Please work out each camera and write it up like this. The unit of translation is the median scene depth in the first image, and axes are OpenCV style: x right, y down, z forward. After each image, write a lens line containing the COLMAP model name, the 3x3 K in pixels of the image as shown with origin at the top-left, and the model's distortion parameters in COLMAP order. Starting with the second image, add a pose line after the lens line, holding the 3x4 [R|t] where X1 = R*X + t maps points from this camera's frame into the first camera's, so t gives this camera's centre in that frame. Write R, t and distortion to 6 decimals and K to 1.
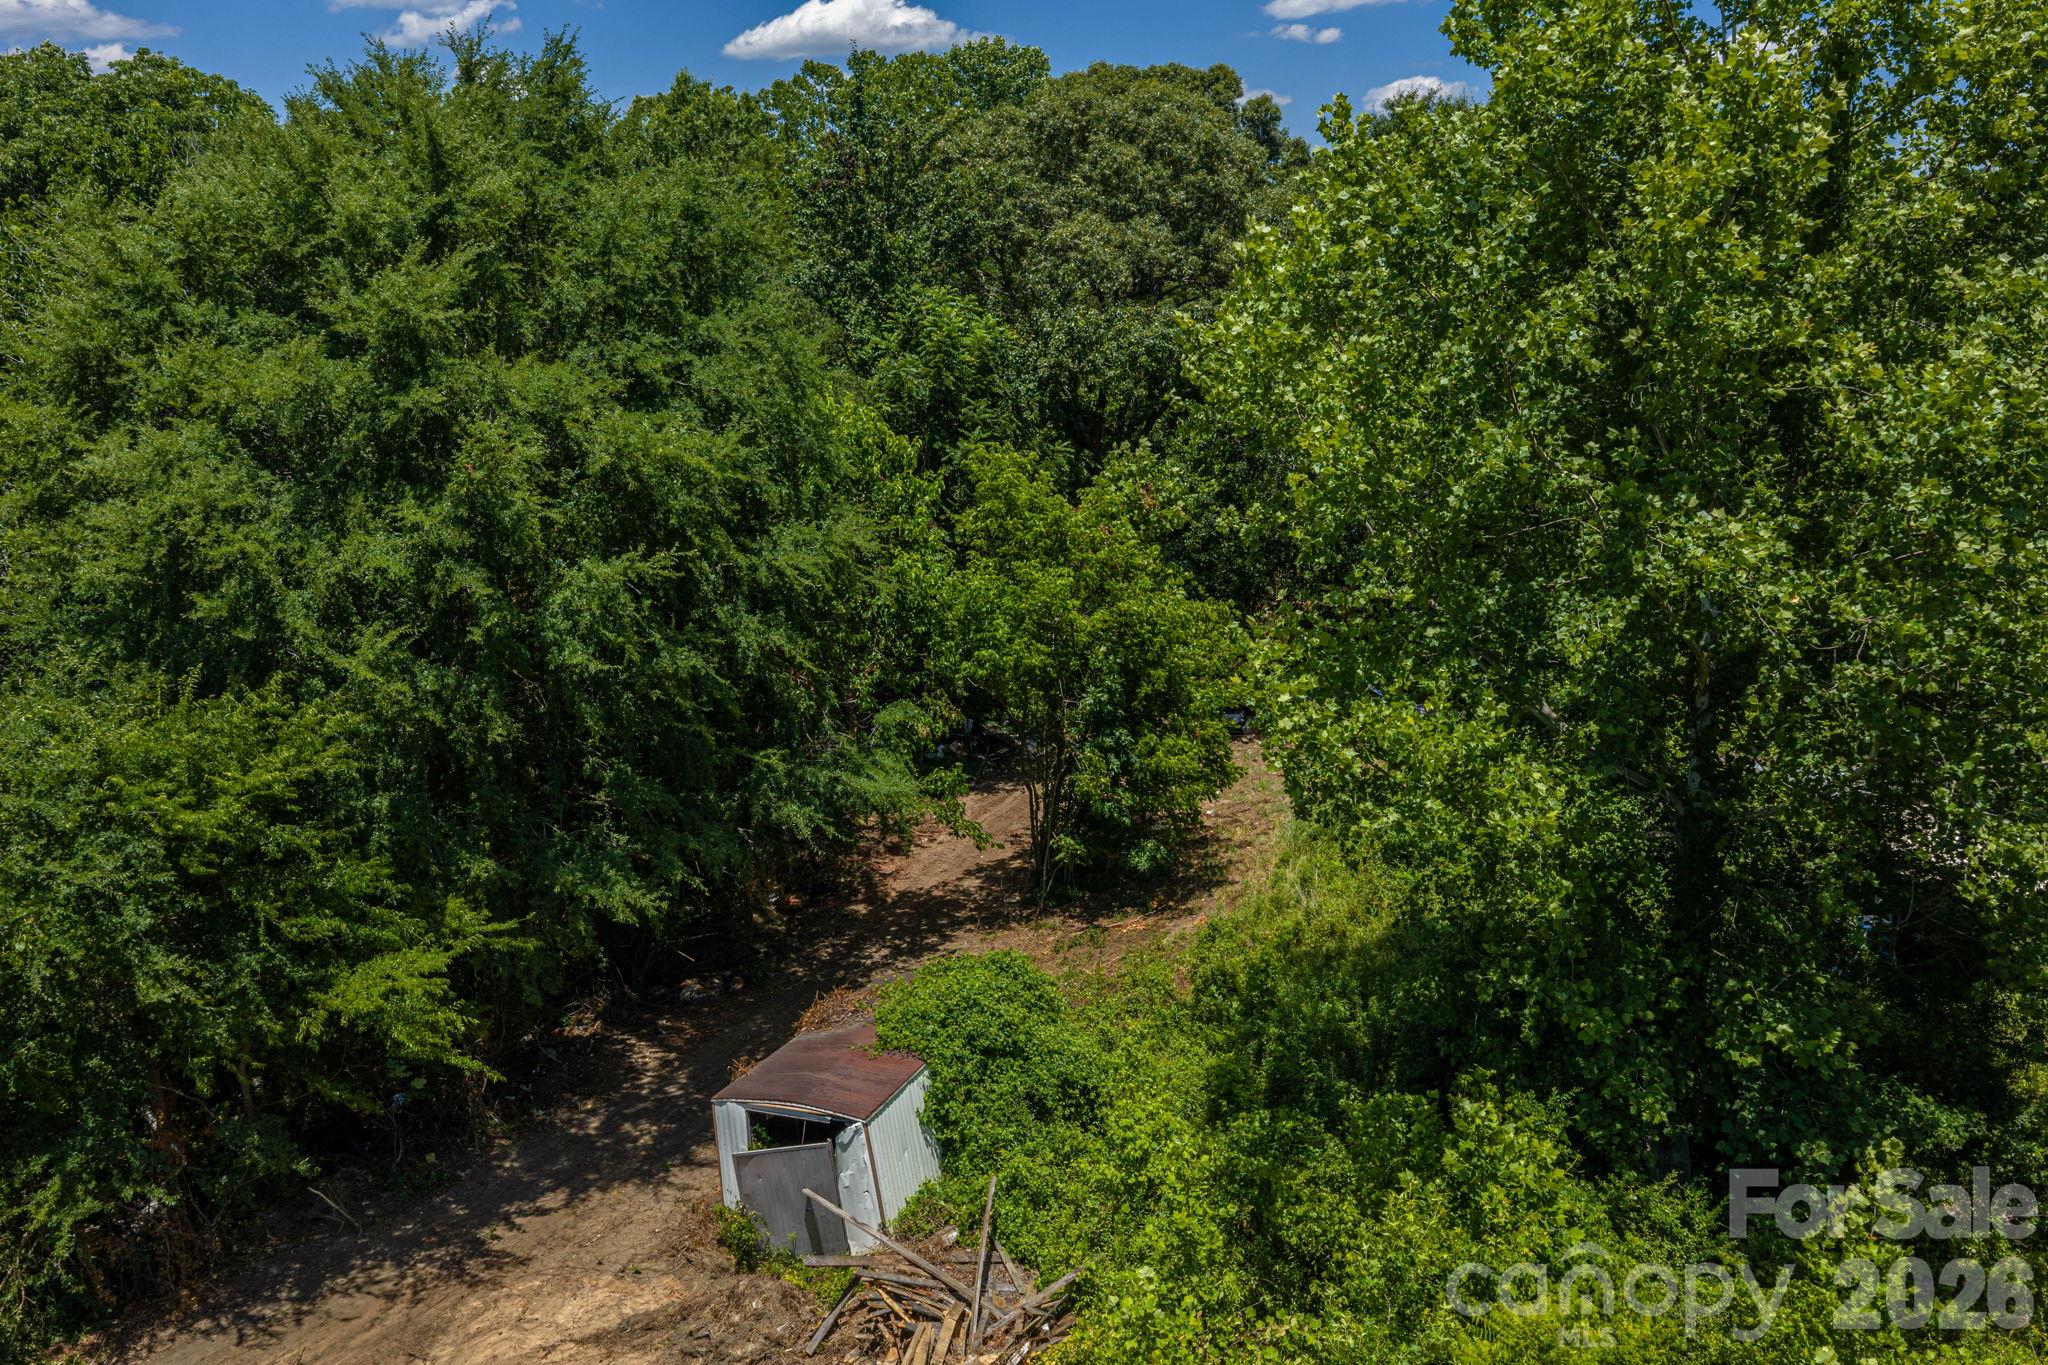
lens RADIAL K [[1685.2, 0, 1018.5], [0, 1685.2, 721.6], [0, 0, 1]] dist [0.005784, 0.004336]
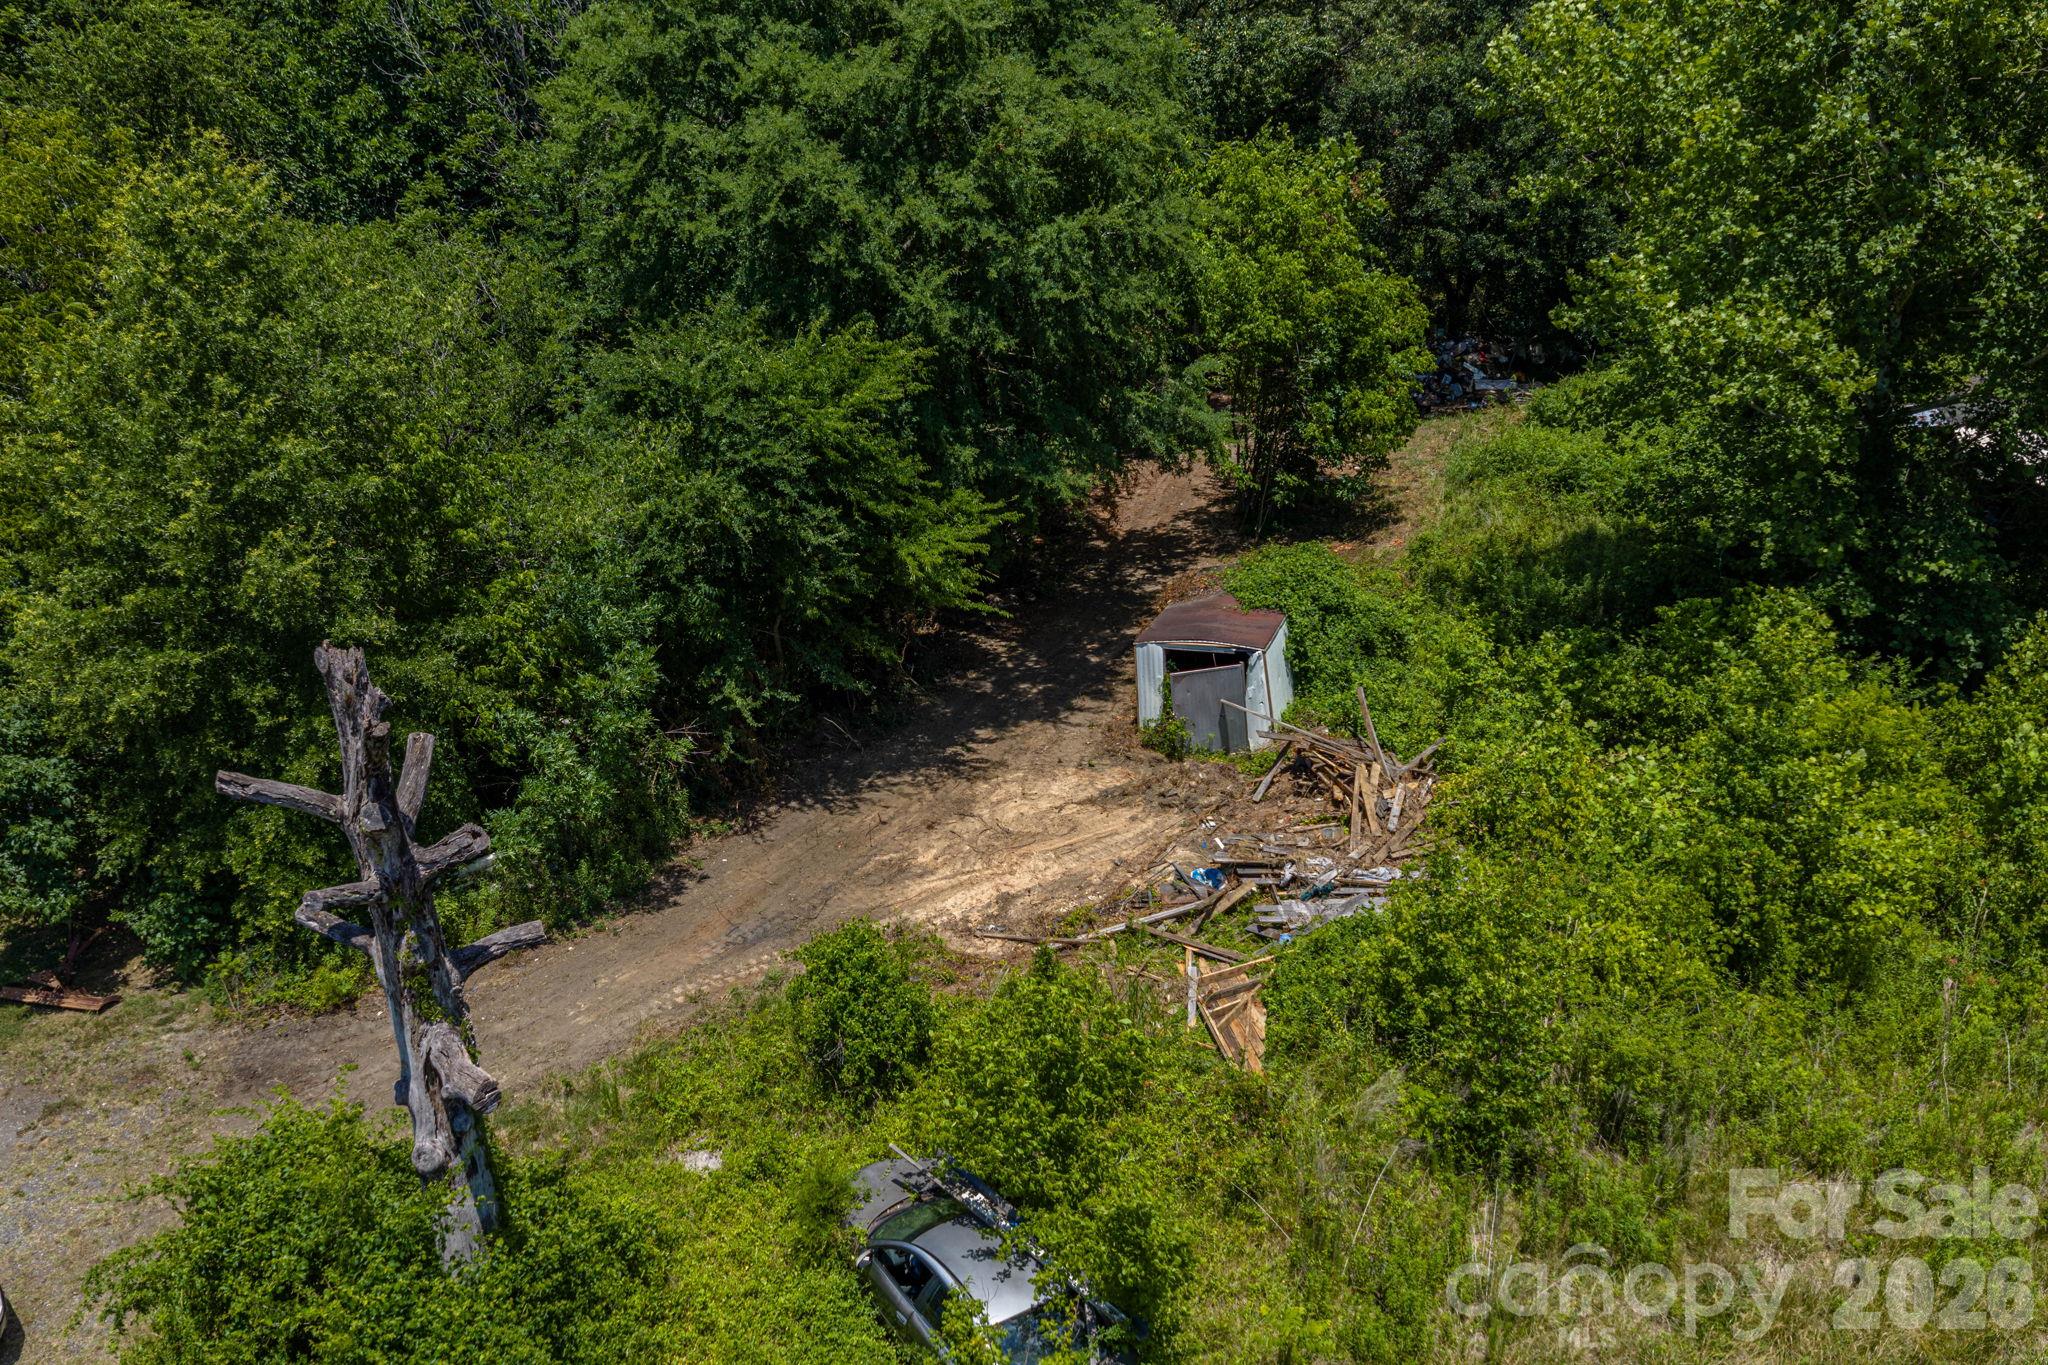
lens RADIAL K [[1685.2, 0, 1018.5], [0, 1685.2, 721.6], [0, 0, 1]] dist [0.005784, 0.004336]
pose [[0.998029, -0.022709, 0.058497, -0.351616], [0.013589, 0.988314, 0.151826, 0.082832], [-0.061261, -0.150732, 0.986675, -0.312249]]
